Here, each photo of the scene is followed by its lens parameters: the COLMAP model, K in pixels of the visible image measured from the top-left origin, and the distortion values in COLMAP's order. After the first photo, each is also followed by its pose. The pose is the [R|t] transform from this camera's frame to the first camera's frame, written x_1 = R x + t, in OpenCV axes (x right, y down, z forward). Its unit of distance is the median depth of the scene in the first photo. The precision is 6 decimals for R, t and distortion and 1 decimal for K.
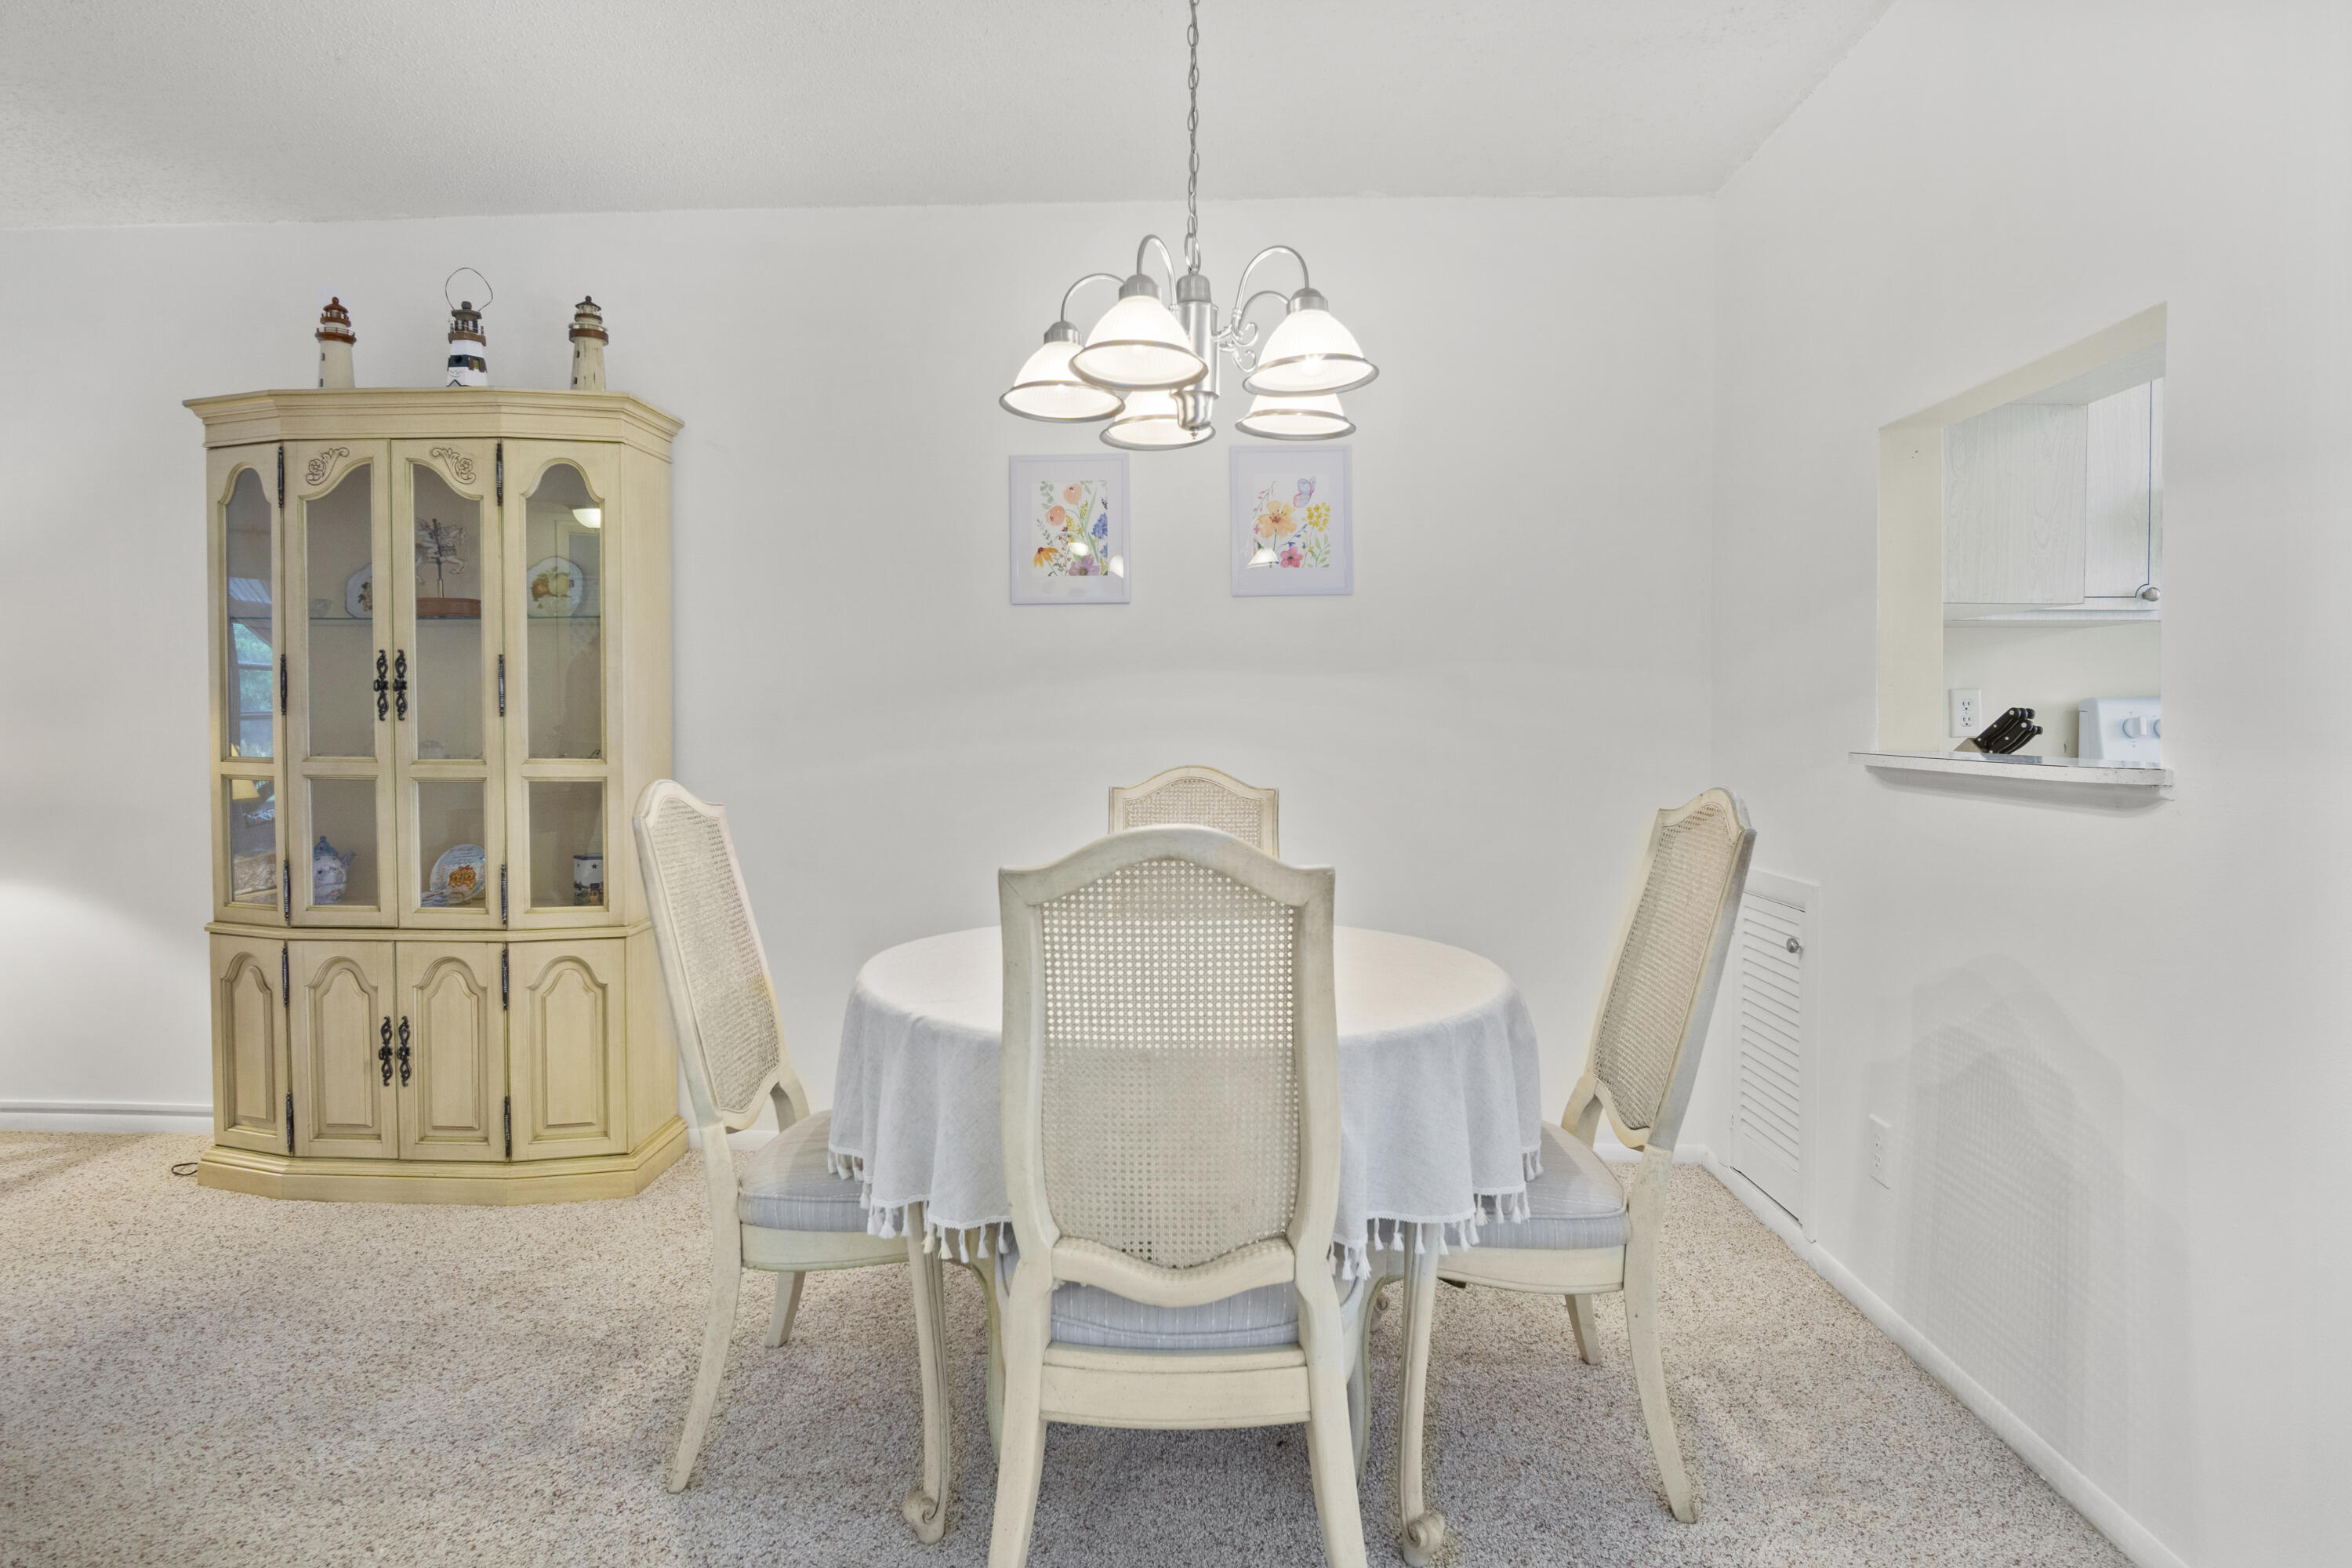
lens RADIAL K [[1288.8, 0, 1147.7], [0, 1288.8, 735.6], [0, 0, 1]] dist [-0.032033, 0.002858]
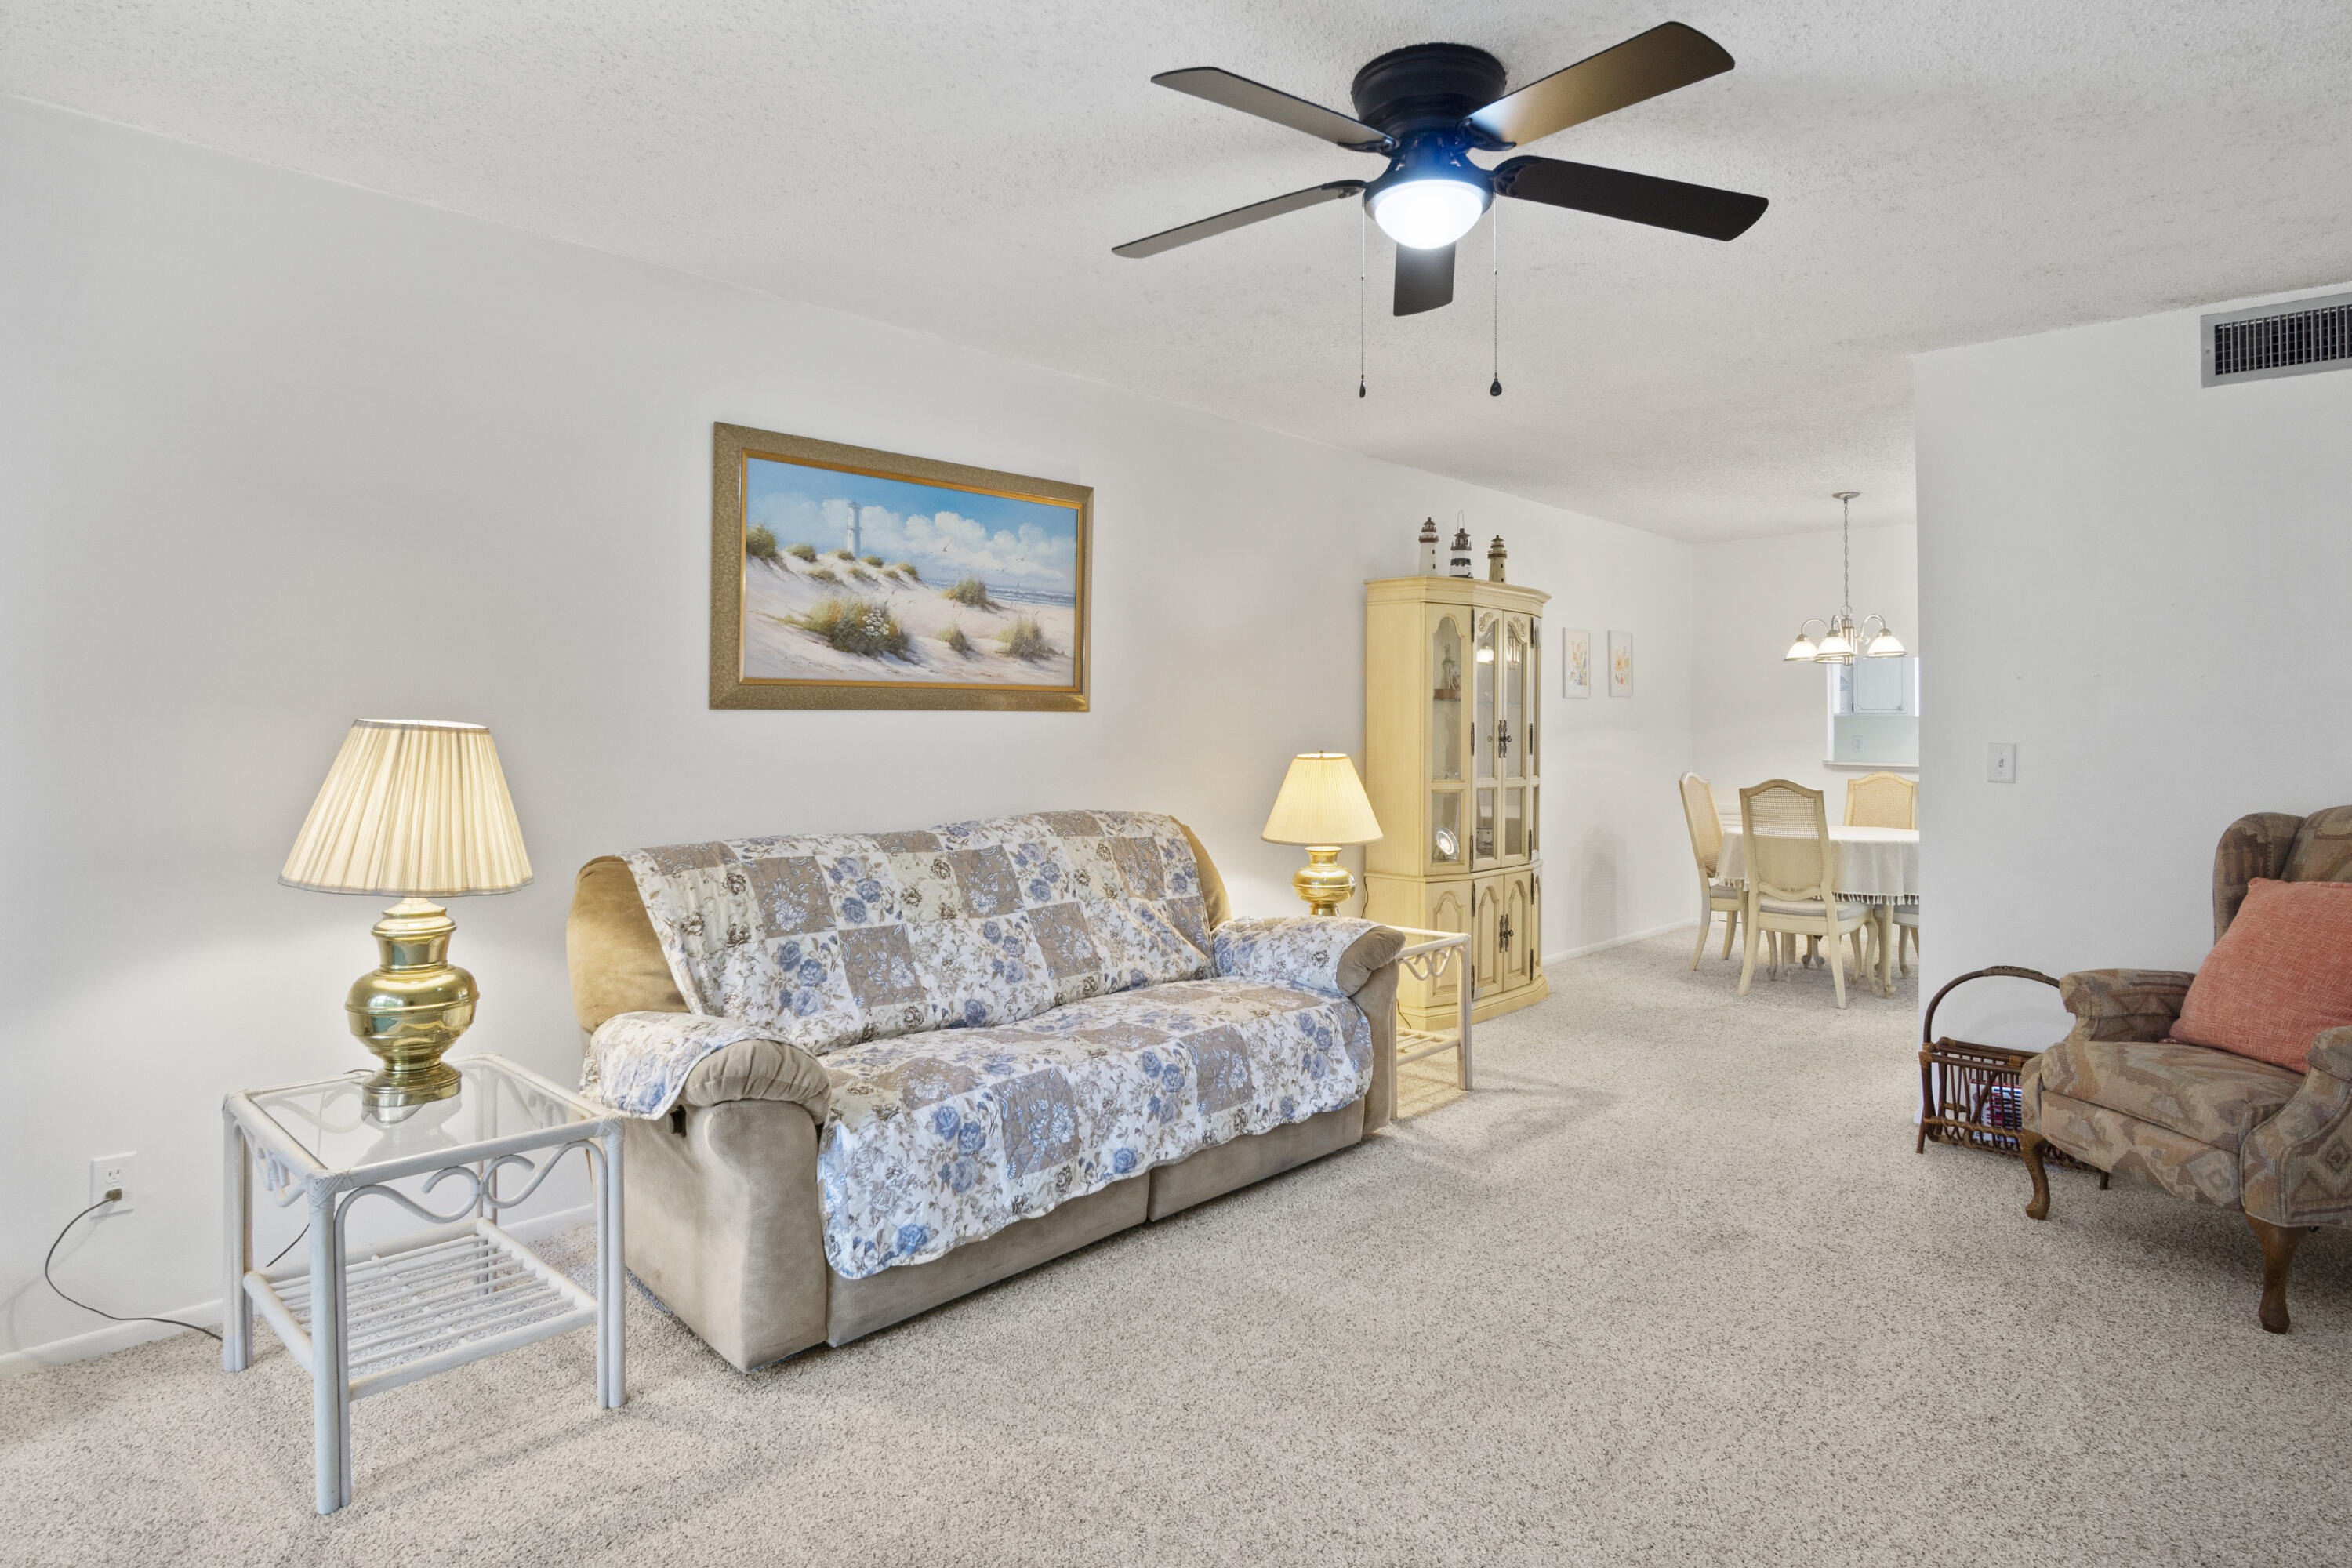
lens RADIAL K [[1305.2, 0, 1164.9], [0, 1305.2, 708.8], [0, 0, 1]] dist [-0.030150, 0.011191]
pose [[0.658229, 0.012926, 0.752707, -2.367458], [0.004675, 0.999763, -0.021258, -0.045586], [-0.752803, 0.017511, 0.658013, 0.096116]]
